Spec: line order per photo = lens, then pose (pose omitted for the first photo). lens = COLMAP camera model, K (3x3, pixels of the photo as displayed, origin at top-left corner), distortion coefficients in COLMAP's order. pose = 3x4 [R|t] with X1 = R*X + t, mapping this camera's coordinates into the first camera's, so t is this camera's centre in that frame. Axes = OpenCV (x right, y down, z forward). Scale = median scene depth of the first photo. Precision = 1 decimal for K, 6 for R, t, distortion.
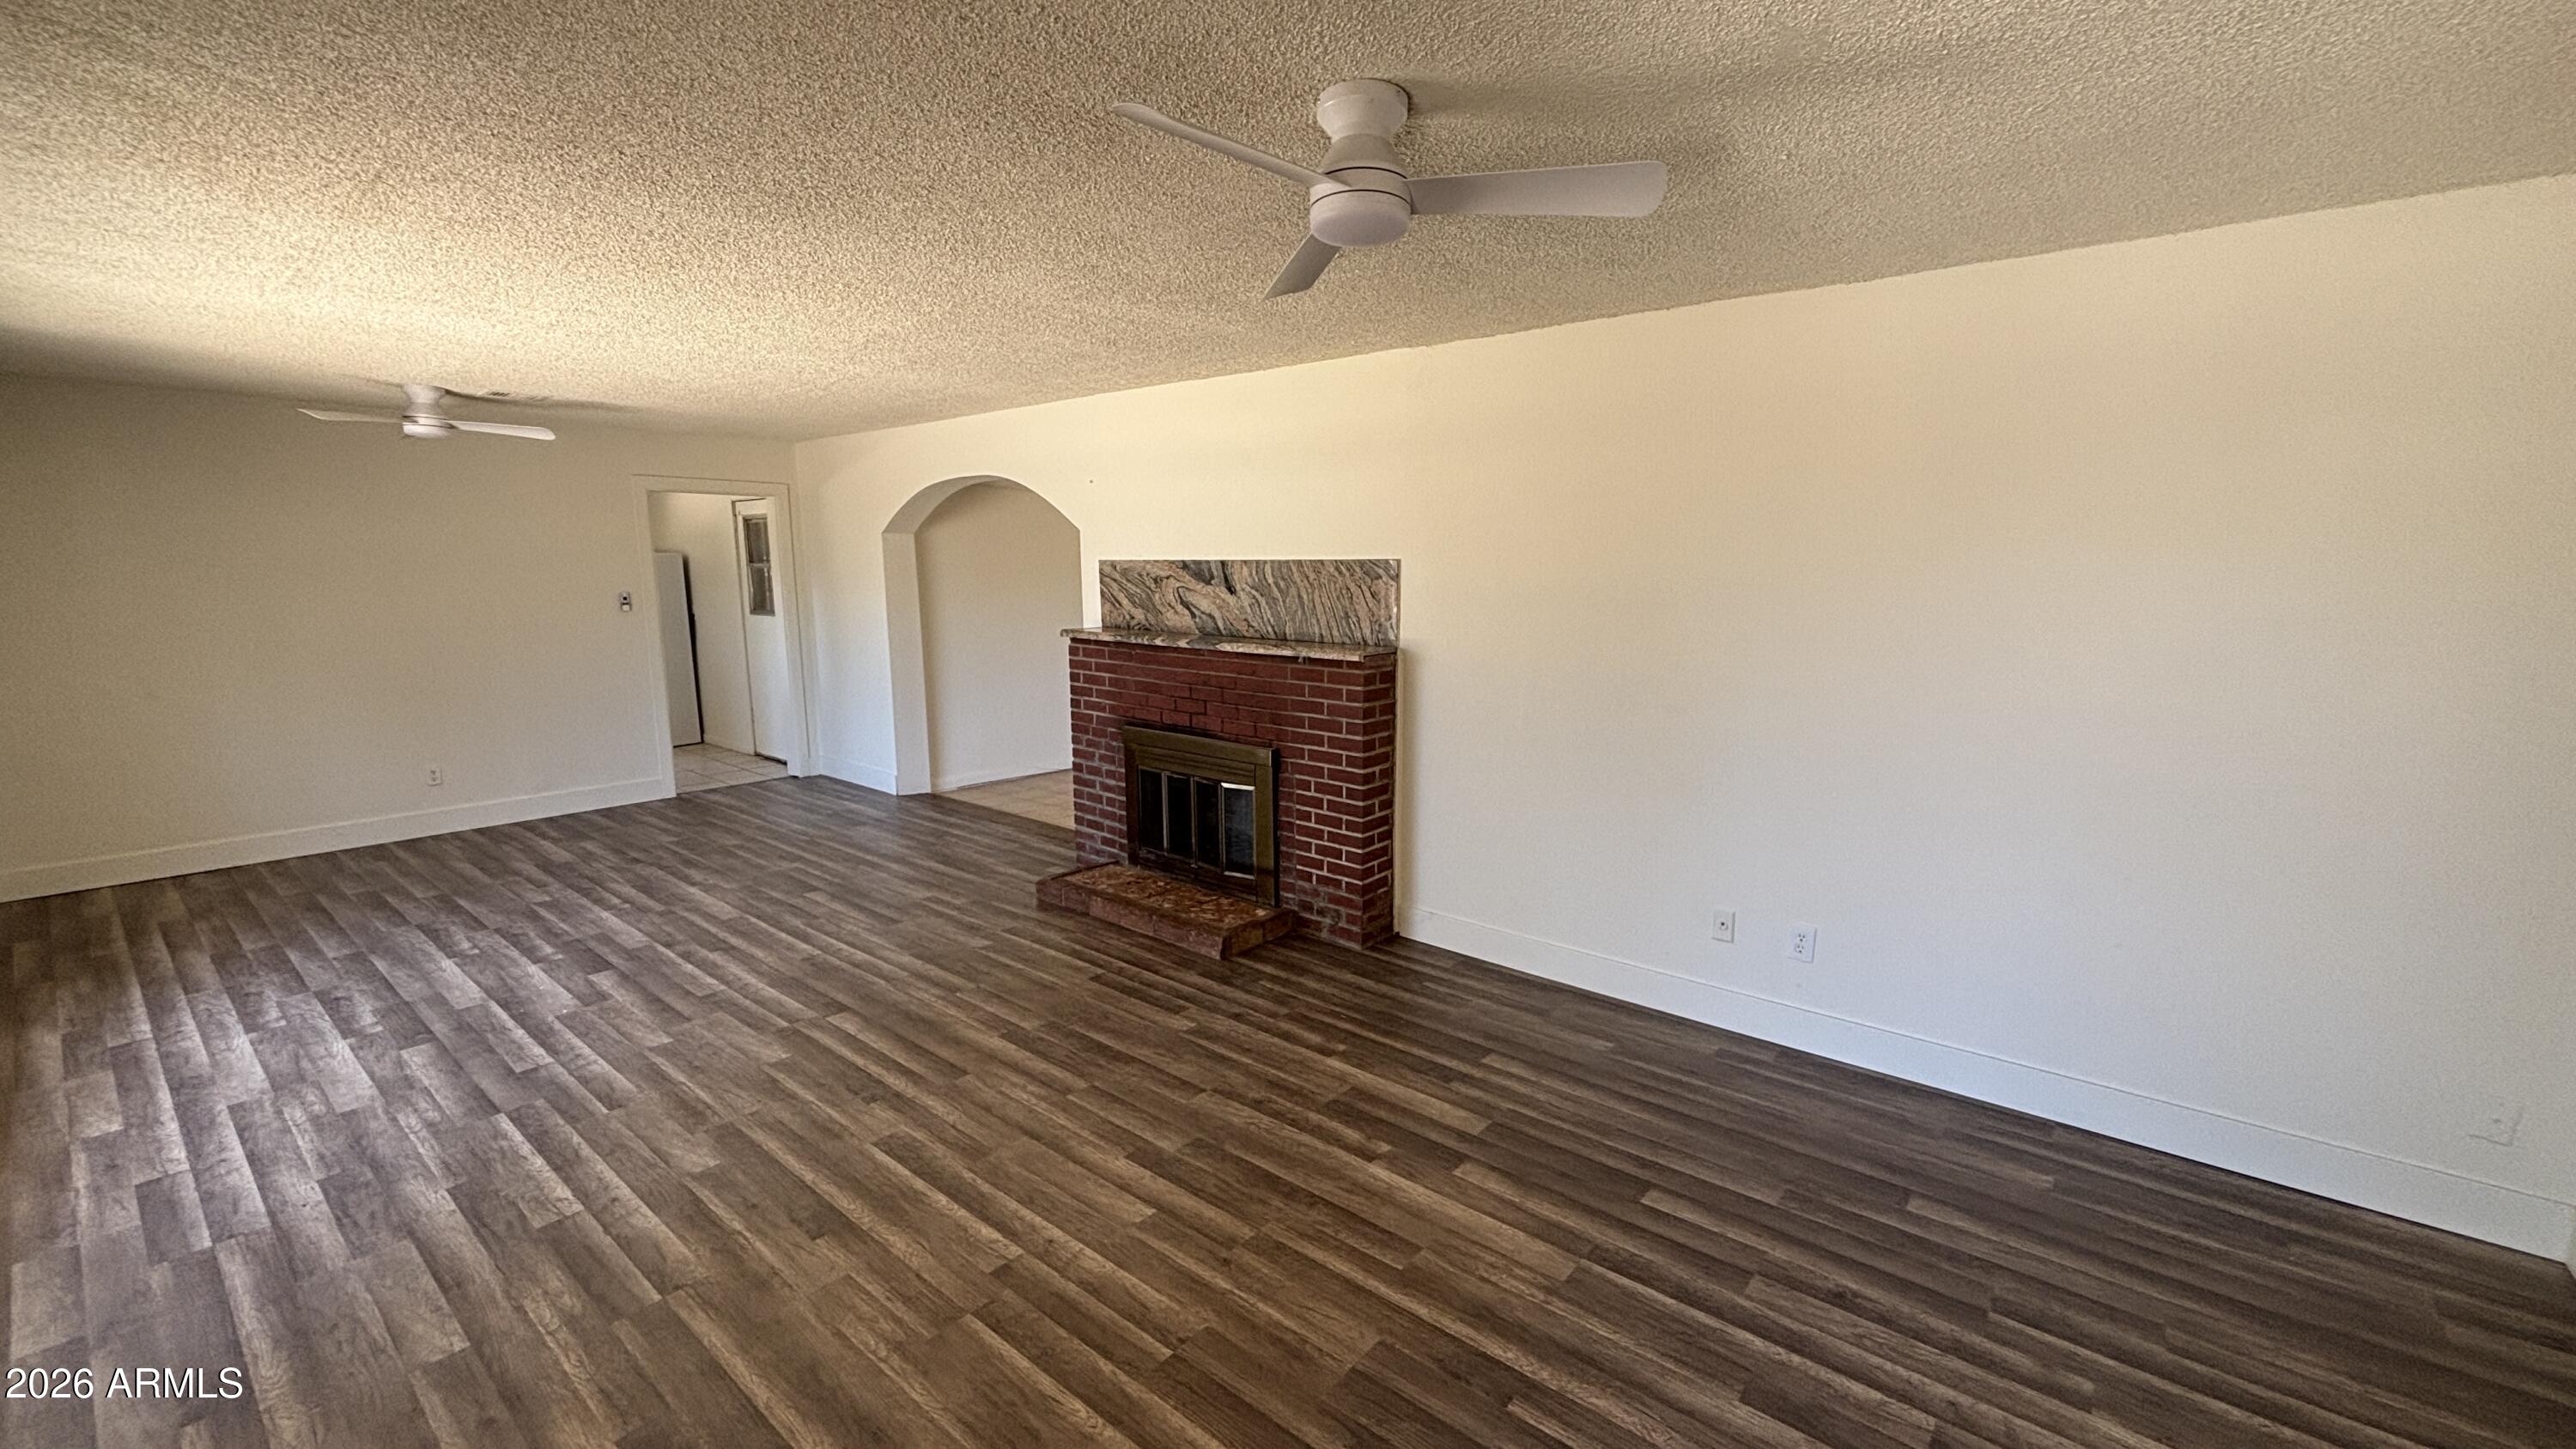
lens RADIAL K [[1019.8, 0, 1281.3], [0, 1019.8, 727.4], [0, 0, 1]] dist [-0.001853, 0.000054]
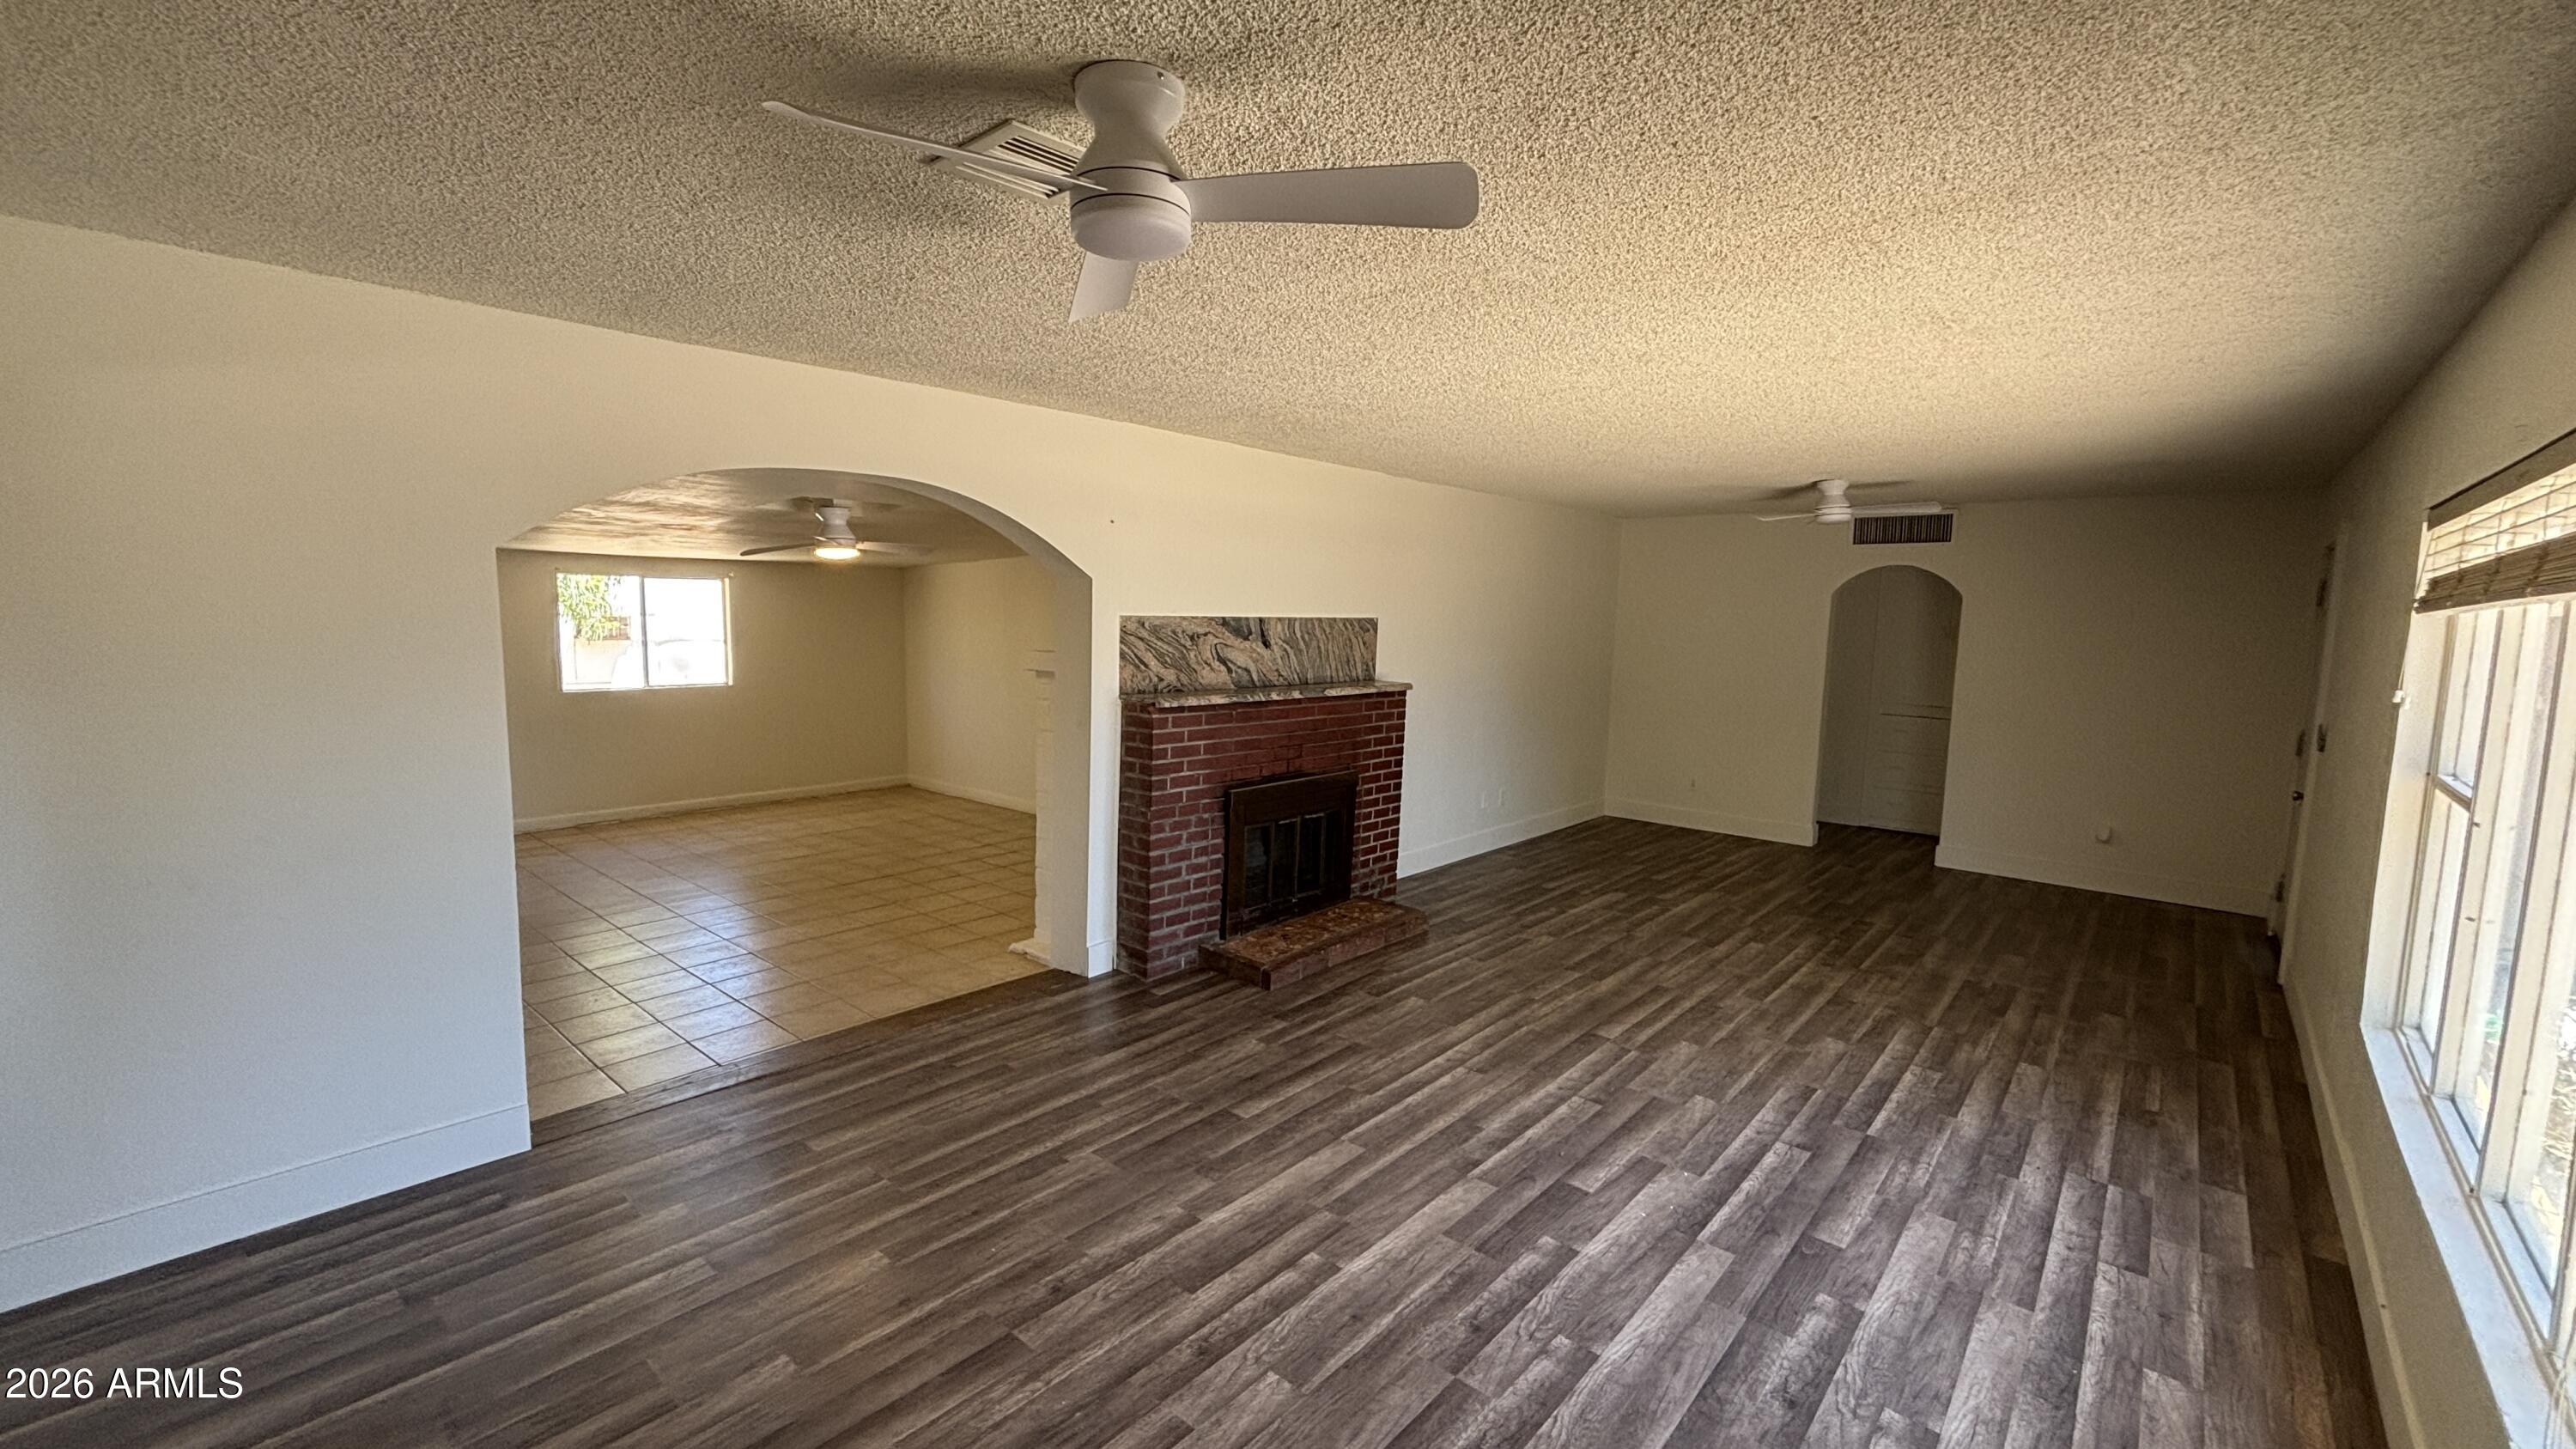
lens RADIAL K [[1019.8, 0, 1281.3], [0, 1019.8, 727.4], [0, 0, 1]] dist [-0.001853, 0.000054]
pose [[0.039714, -0.119042, 0.992095, -1.269293], [0.139609, 0.983800, 0.112458, -0.186667], [-0.989410, 0.134040, 0.055690, 1.041813]]
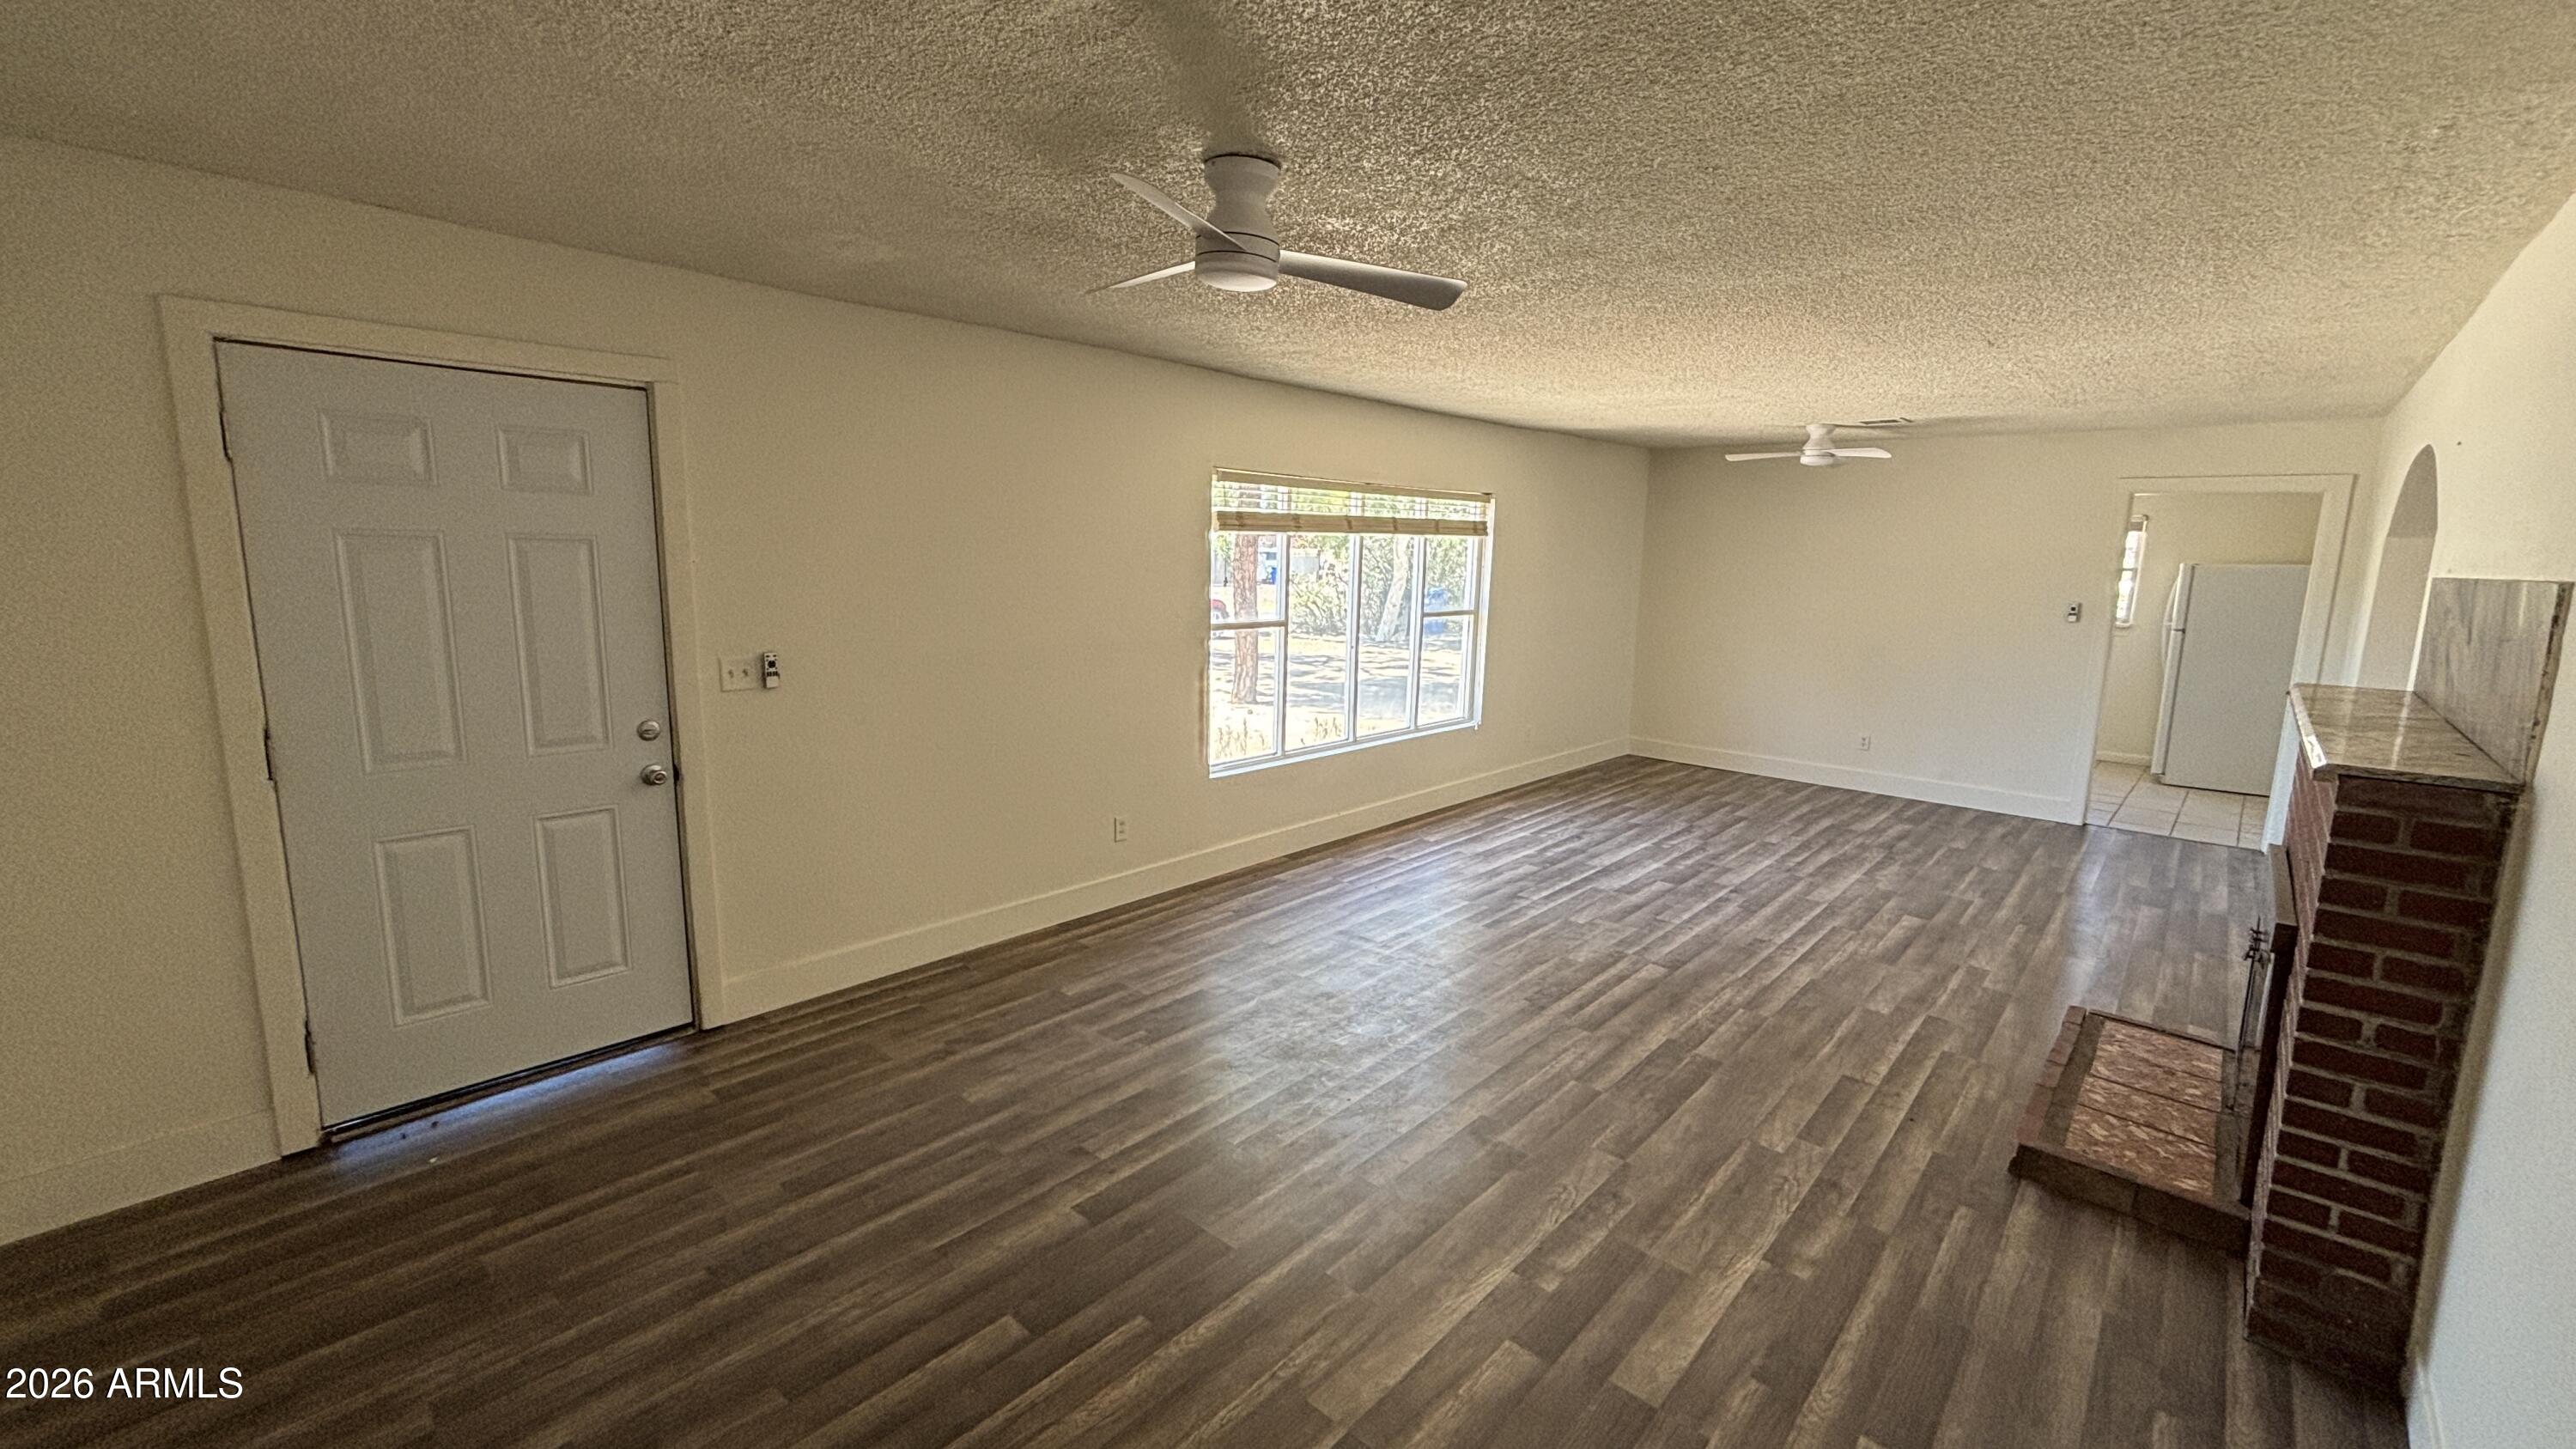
lens RADIAL K [[1030.6, 0, 1246.3], [0, 1030.6, 712.5], [0, 0, 1]] dist [-0.039429, -0.000004]
pose [[-0.084447, 0.155076, -0.984287, 0.557858], [-0.173571, 0.970424, 0.167783, -0.083022], [0.981194, 0.185013, -0.055033, 0.474090]]
